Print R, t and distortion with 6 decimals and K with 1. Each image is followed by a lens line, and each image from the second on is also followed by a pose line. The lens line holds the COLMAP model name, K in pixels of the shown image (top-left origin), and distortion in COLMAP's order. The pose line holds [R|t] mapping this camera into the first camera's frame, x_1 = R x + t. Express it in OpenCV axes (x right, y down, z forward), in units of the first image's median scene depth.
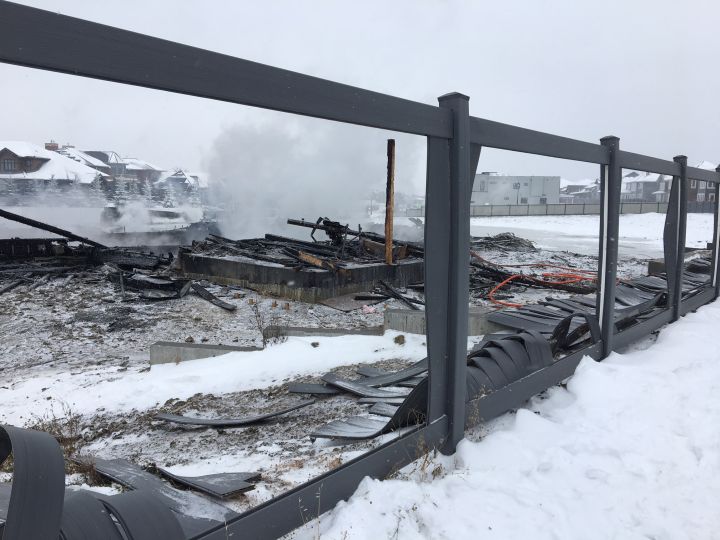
lens RADIAL K [[597.0, 0, 359.9], [0, 597.0, 266.9], [0, 0, 1]] dist [0.103479, -0.163962]
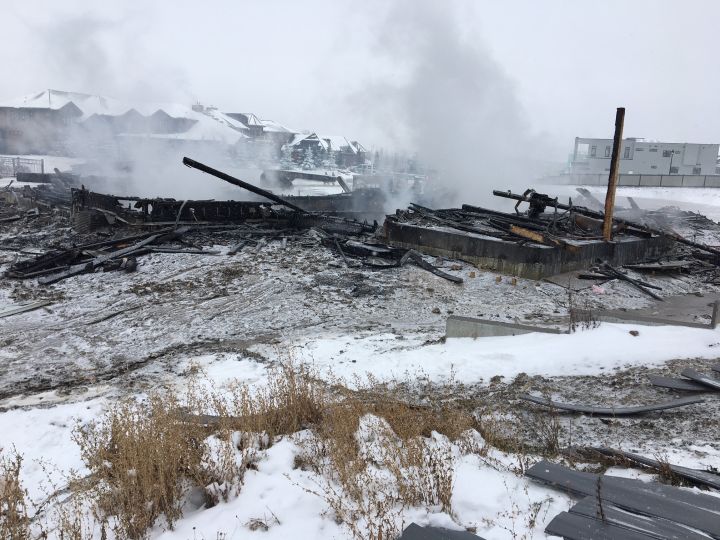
lens RADIAL K [[597.0, 0, 359.9], [0, 597.0, 266.9], [0, 0, 1]] dist [0.103479, -0.163962]
pose [[0.981101, 0.054868, -0.185553, -0.145488], [-0.043768, 0.997028, 0.063400, -0.007959], [0.188480, -0.054081, 0.980587, -0.012197]]
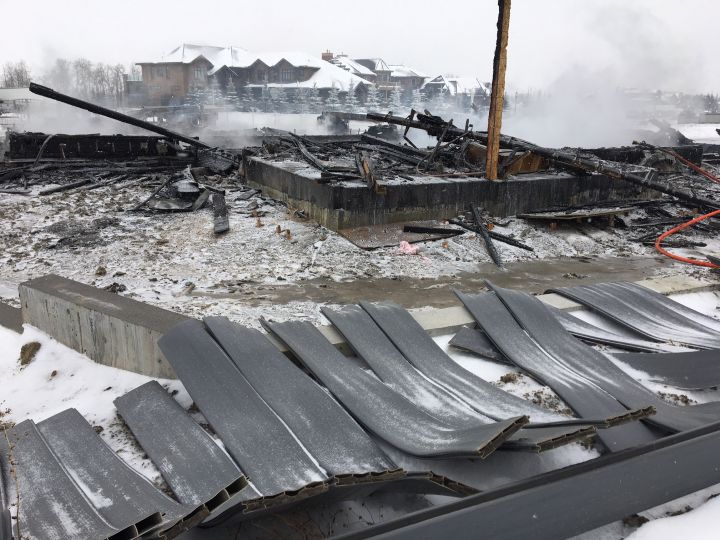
lens RADIAL K [[597.0, 0, 359.9], [0, 597.0, 266.9], [0, 0, 1]] dist [0.103479, -0.163962]
pose [[0.901837, 0.102767, -0.419677, 0.194969], [-0.040585, 0.987157, 0.154514, -0.006217], [0.430166, -0.122314, 0.894425, 0.311279]]
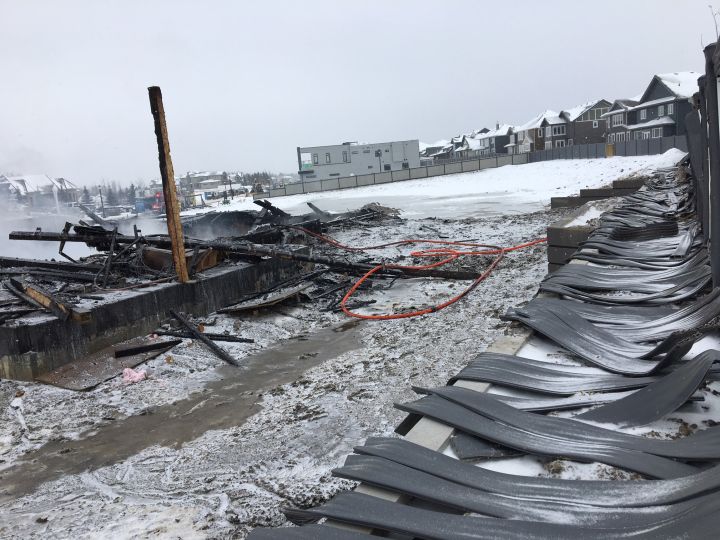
lens RADIAL K [[597.0, 0, 359.9], [0, 597.0, 266.9], [0, 0, 1]] dist [0.103479, -0.163962]
pose [[0.970244, -0.142969, 0.195414, 0.102432], [0.135724, 0.989482, 0.050050, -0.026187], [-0.200514, -0.022038, 0.979443, 0.304997]]
